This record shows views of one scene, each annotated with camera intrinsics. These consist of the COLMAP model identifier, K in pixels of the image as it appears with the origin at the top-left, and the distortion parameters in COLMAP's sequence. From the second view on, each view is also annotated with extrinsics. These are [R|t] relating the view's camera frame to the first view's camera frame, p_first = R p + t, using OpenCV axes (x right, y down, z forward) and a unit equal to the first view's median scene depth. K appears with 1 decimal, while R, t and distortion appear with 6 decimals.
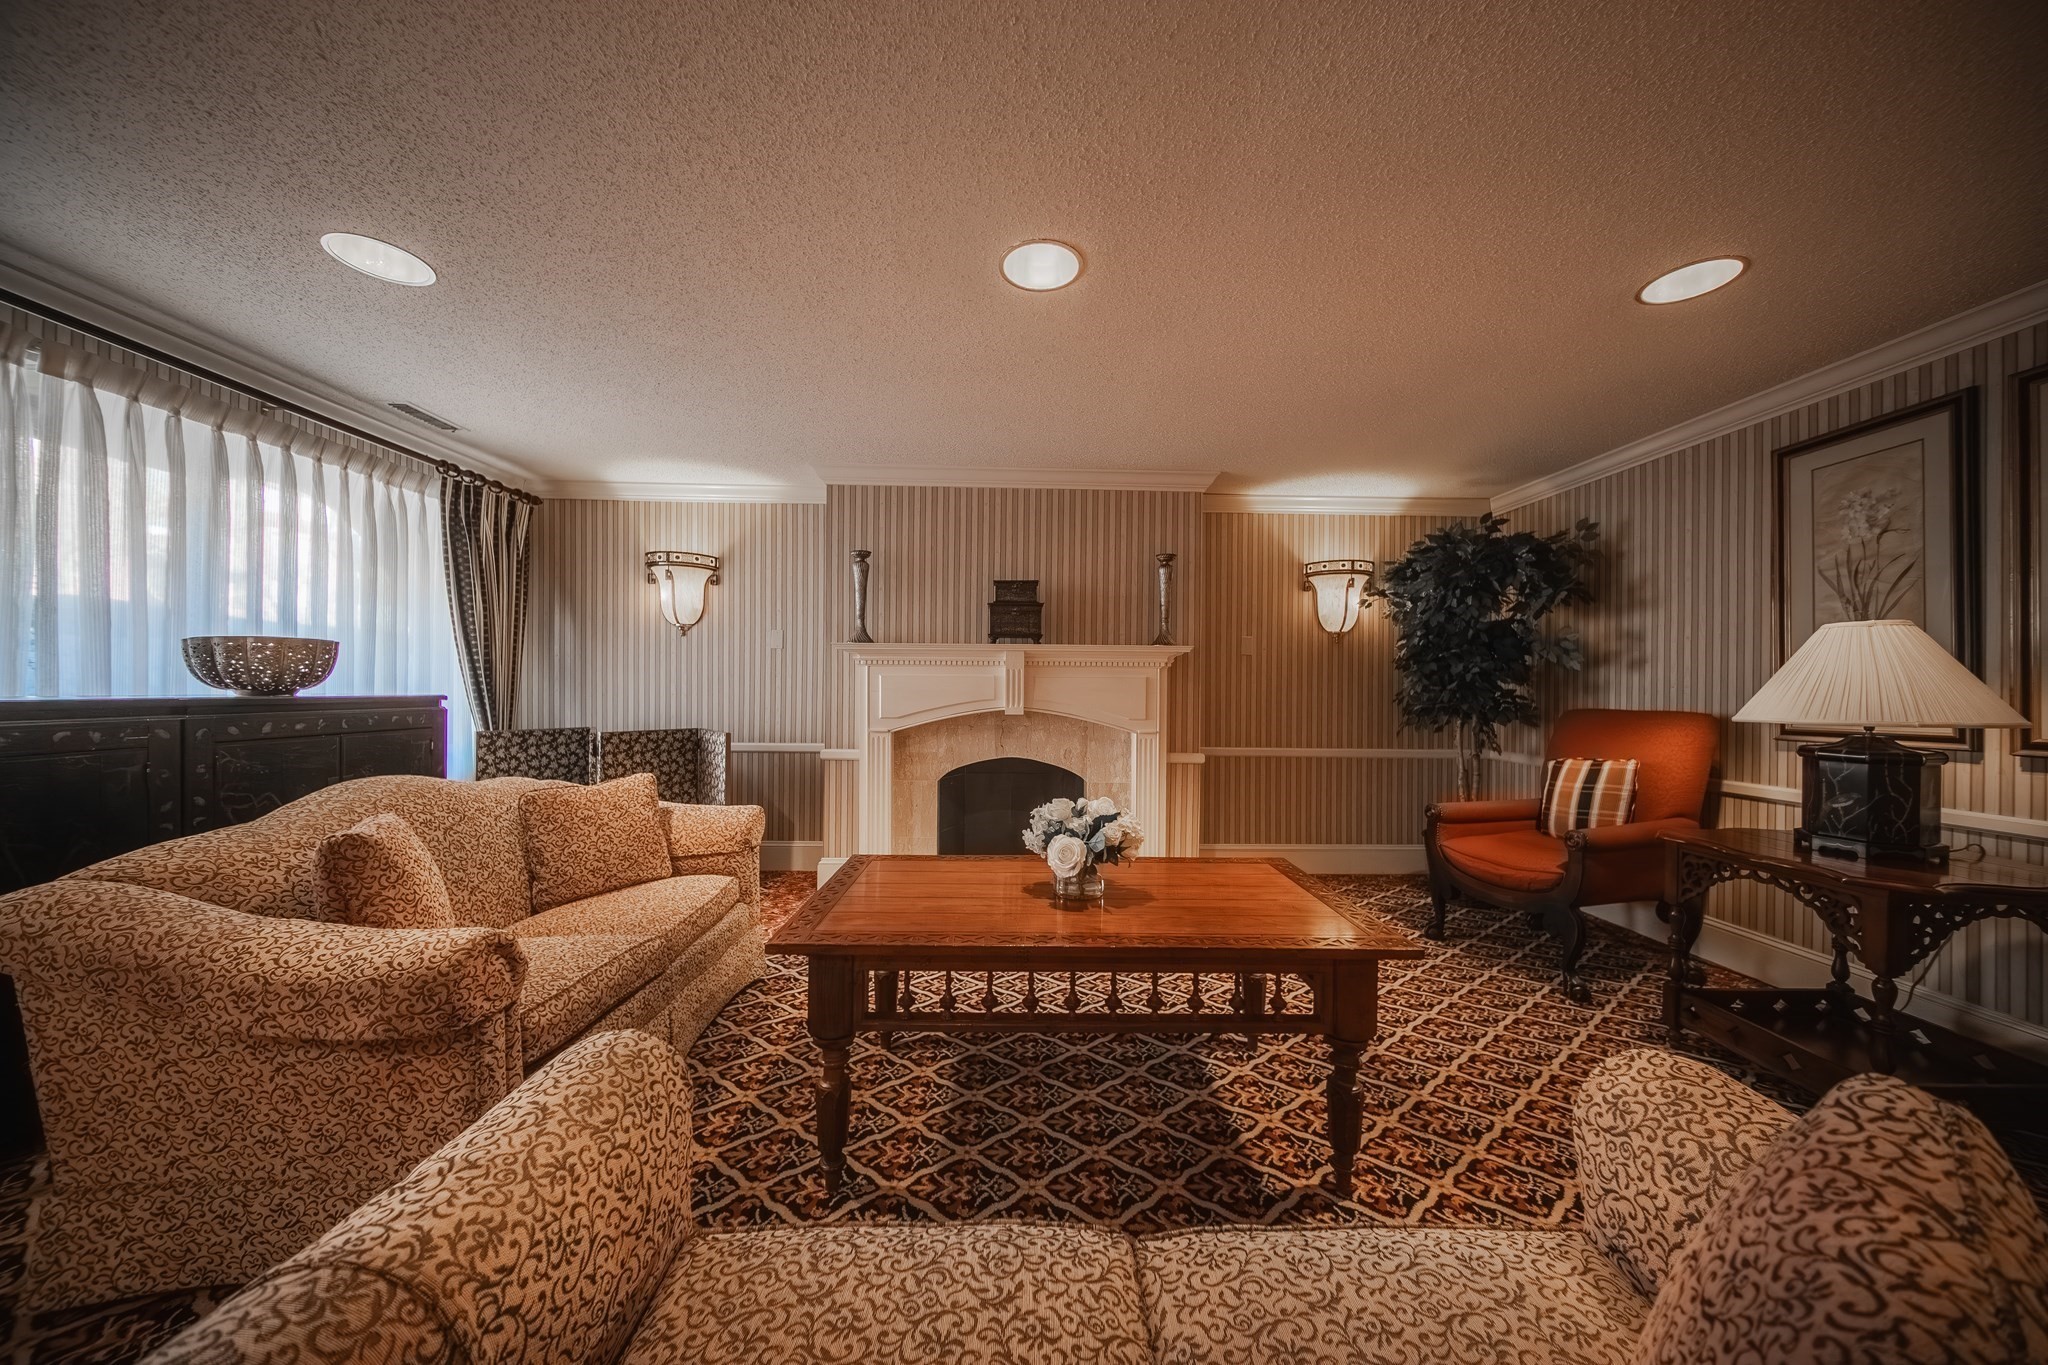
lens RADIAL K [[696.9, 0, 1043.1], [0, 696.9, 674.6], [0, 0, 1]] dist [0.000751, -0.000988]
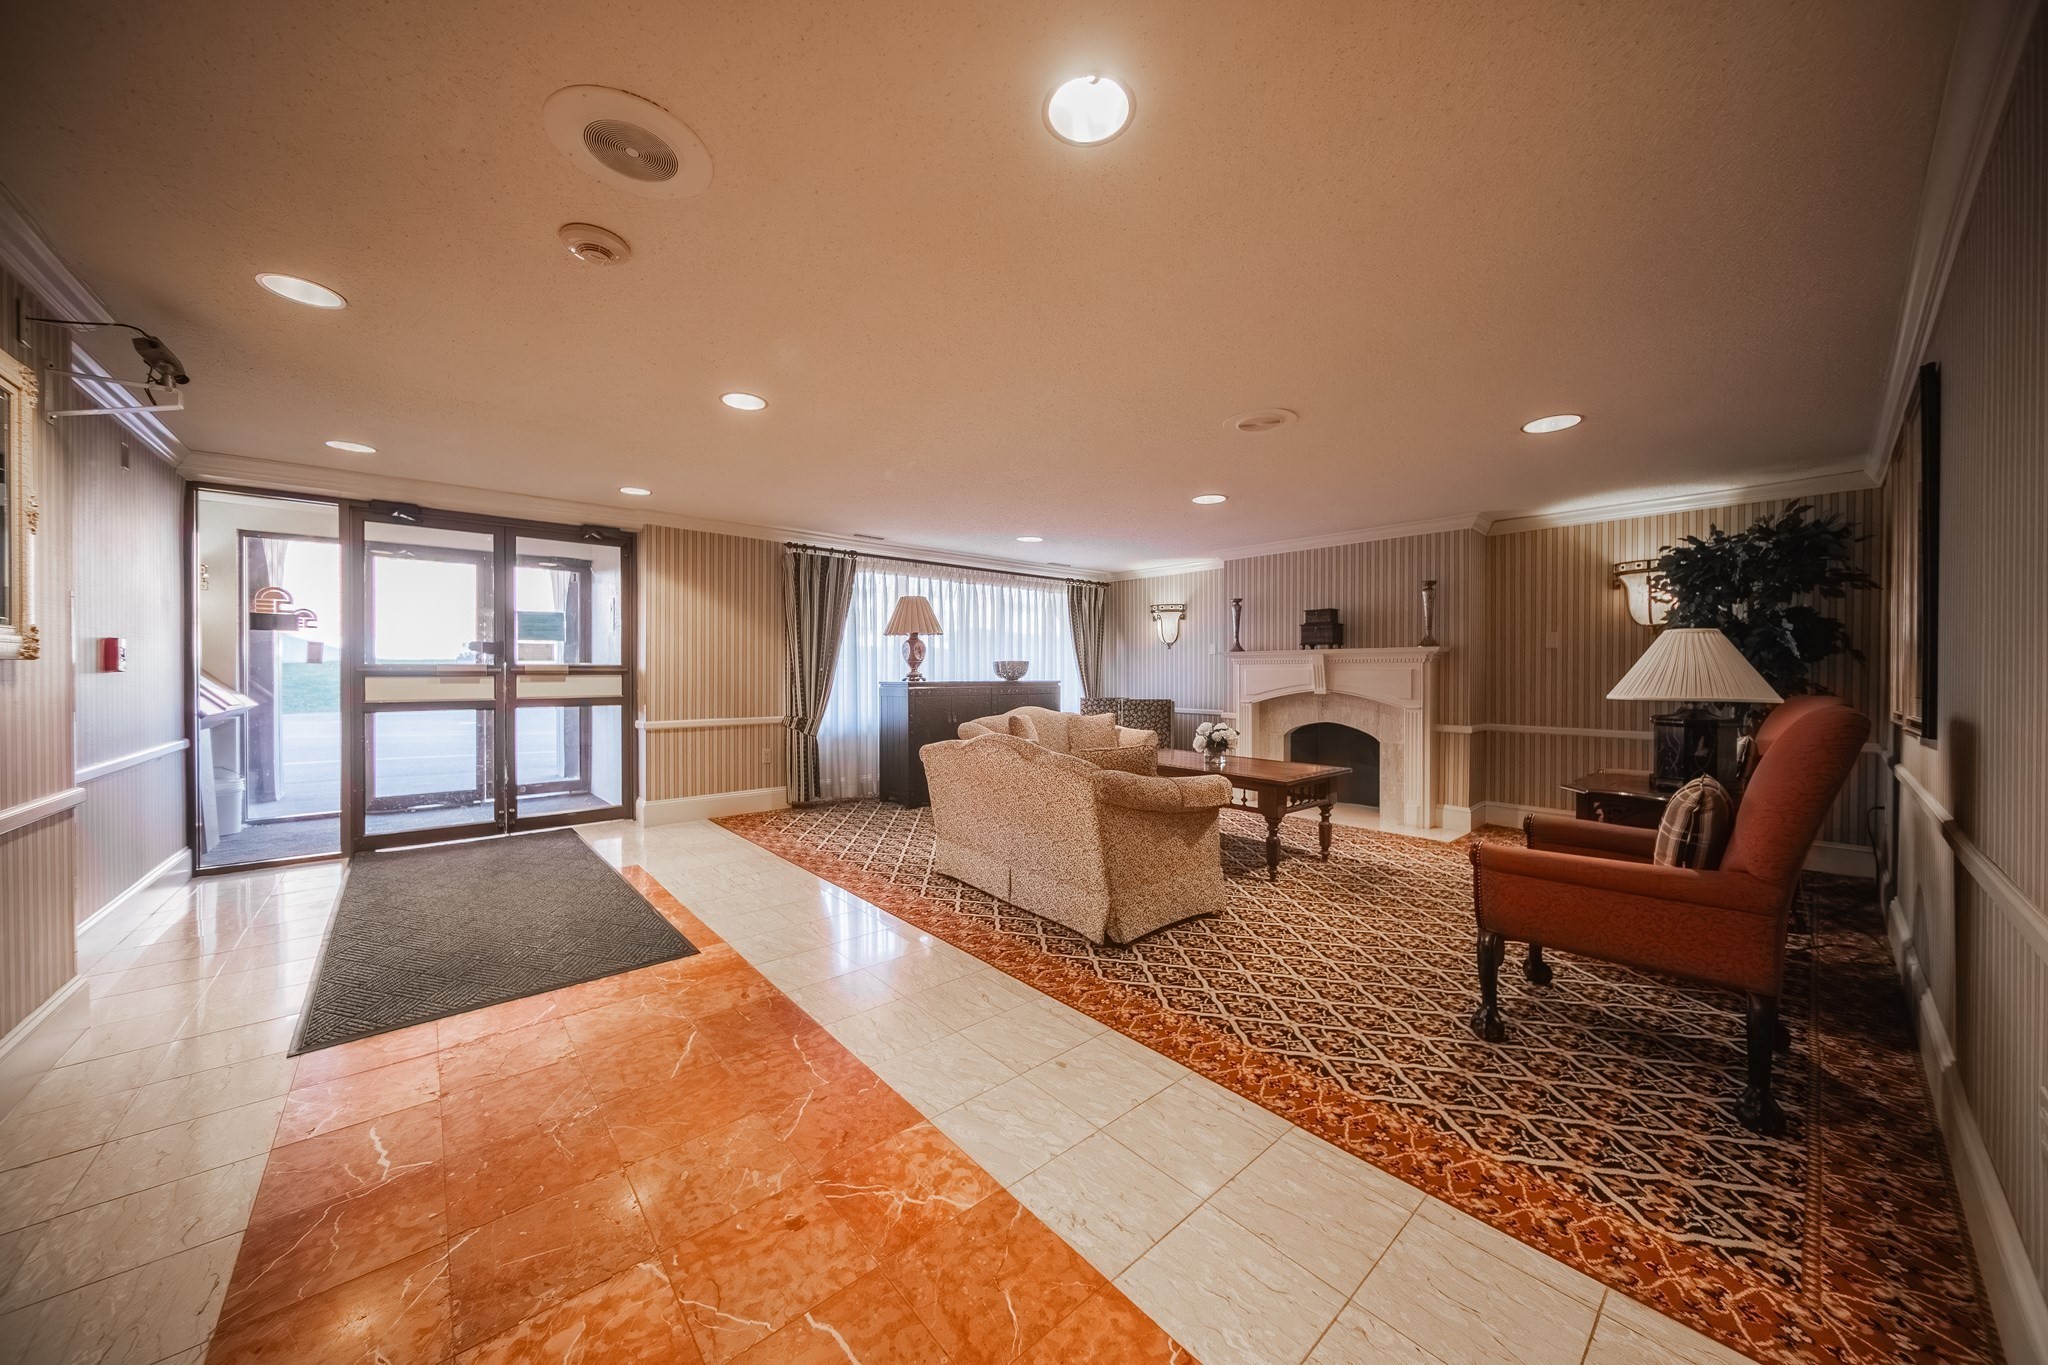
lens RADIAL K [[696.9, 0, 1024.6], [0, 696.9, 678.5], [0, 0, 1]] dist [0.000751, -0.000988]
pose [[0.628836, 0.000626, -0.777537, 0.751784], [0.018452, 0.999706, 0.015728, -0.015211], [0.777319, -0.024238, 0.628640, -0.503706]]
